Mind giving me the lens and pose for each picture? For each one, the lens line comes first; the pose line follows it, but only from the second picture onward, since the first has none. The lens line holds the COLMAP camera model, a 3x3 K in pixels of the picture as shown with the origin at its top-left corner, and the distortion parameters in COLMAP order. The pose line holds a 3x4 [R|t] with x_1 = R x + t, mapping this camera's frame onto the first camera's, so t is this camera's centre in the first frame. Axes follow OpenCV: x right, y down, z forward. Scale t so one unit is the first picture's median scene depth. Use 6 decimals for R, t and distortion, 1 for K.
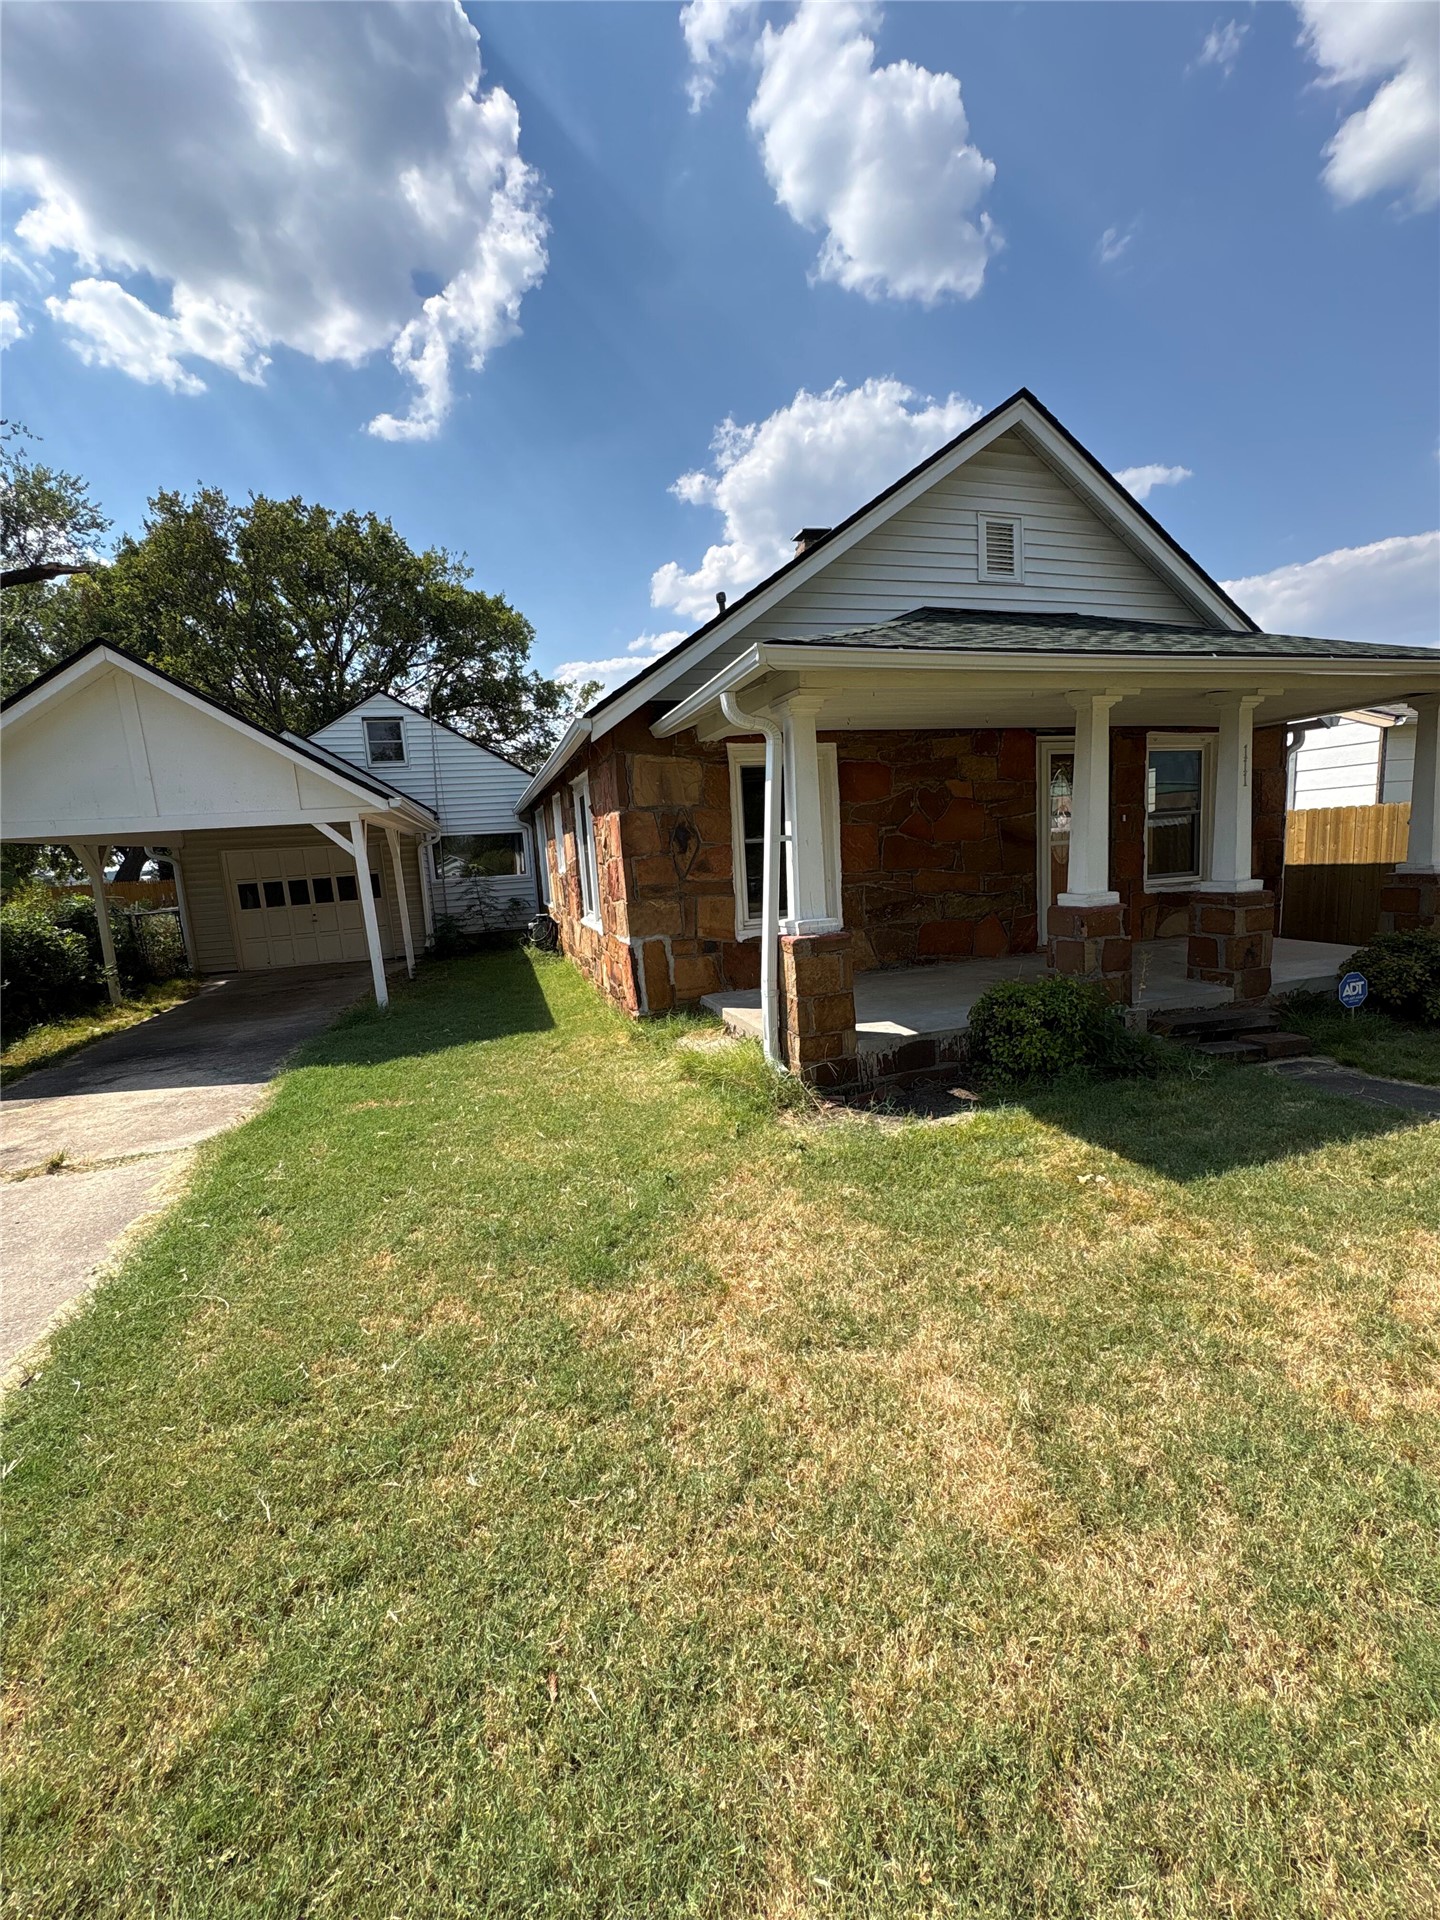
lens RADIAL K [[760.7, 0, 720.0], [0, 760.7, 960.0], [0, 0, 1]] dist [0.000228, -0.000021]
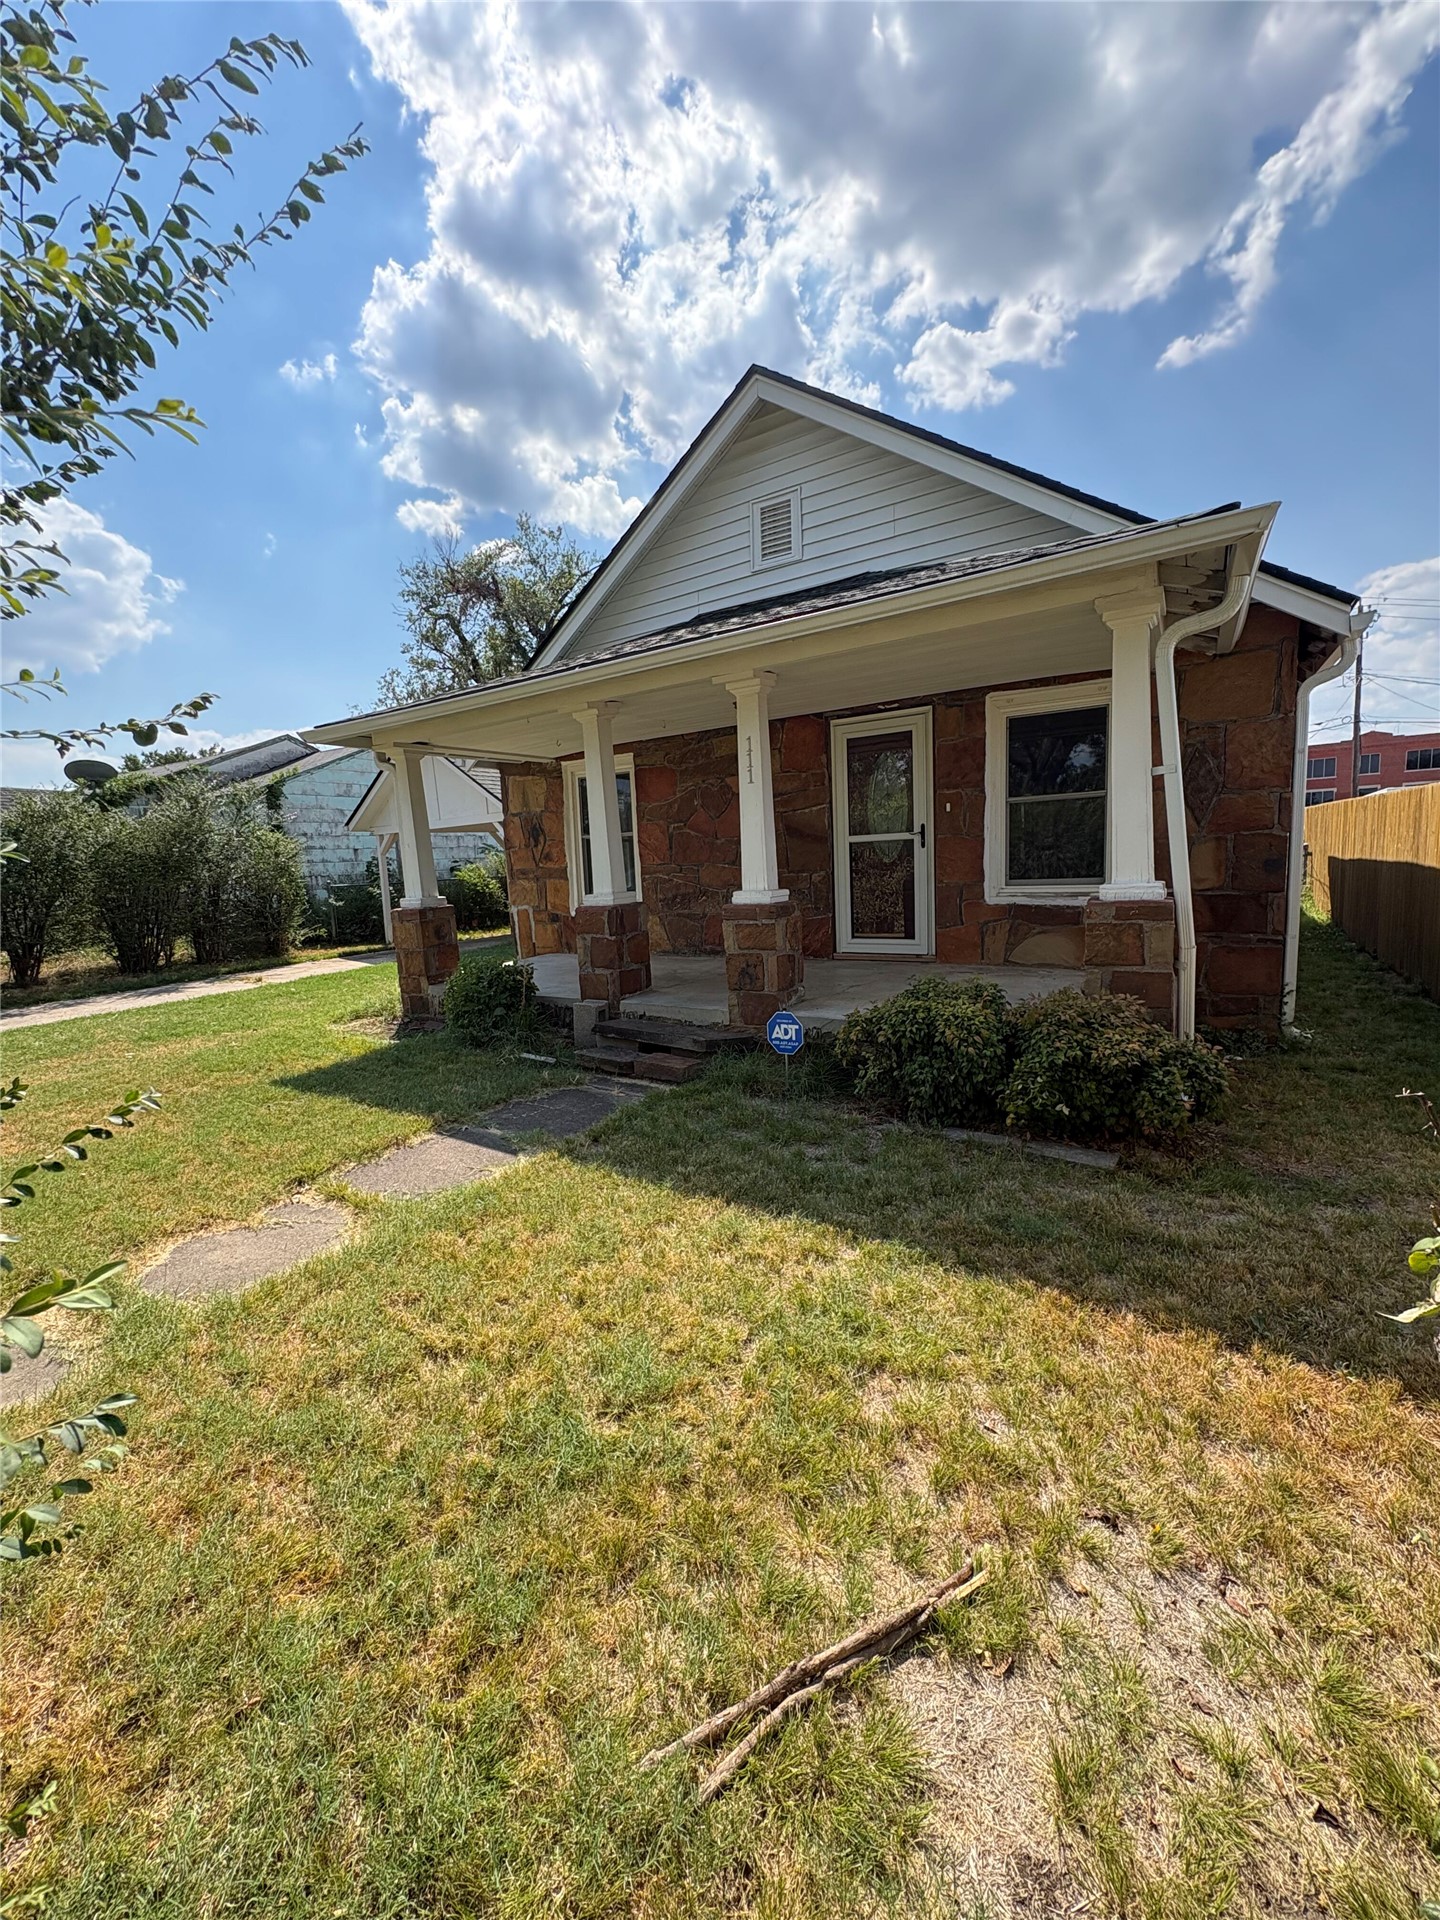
lens RADIAL K [[760.7, 0, 720.0], [0, 760.7, 960.0], [0, 0, 1]] dist [0.000228, -0.000021]
pose [[0.651146, 0.128440, -0.748005, 1.162773], [-0.098056, 0.991553, 0.084901, -0.084188], [0.752591, 0.018063, 0.658240, 0.345265]]
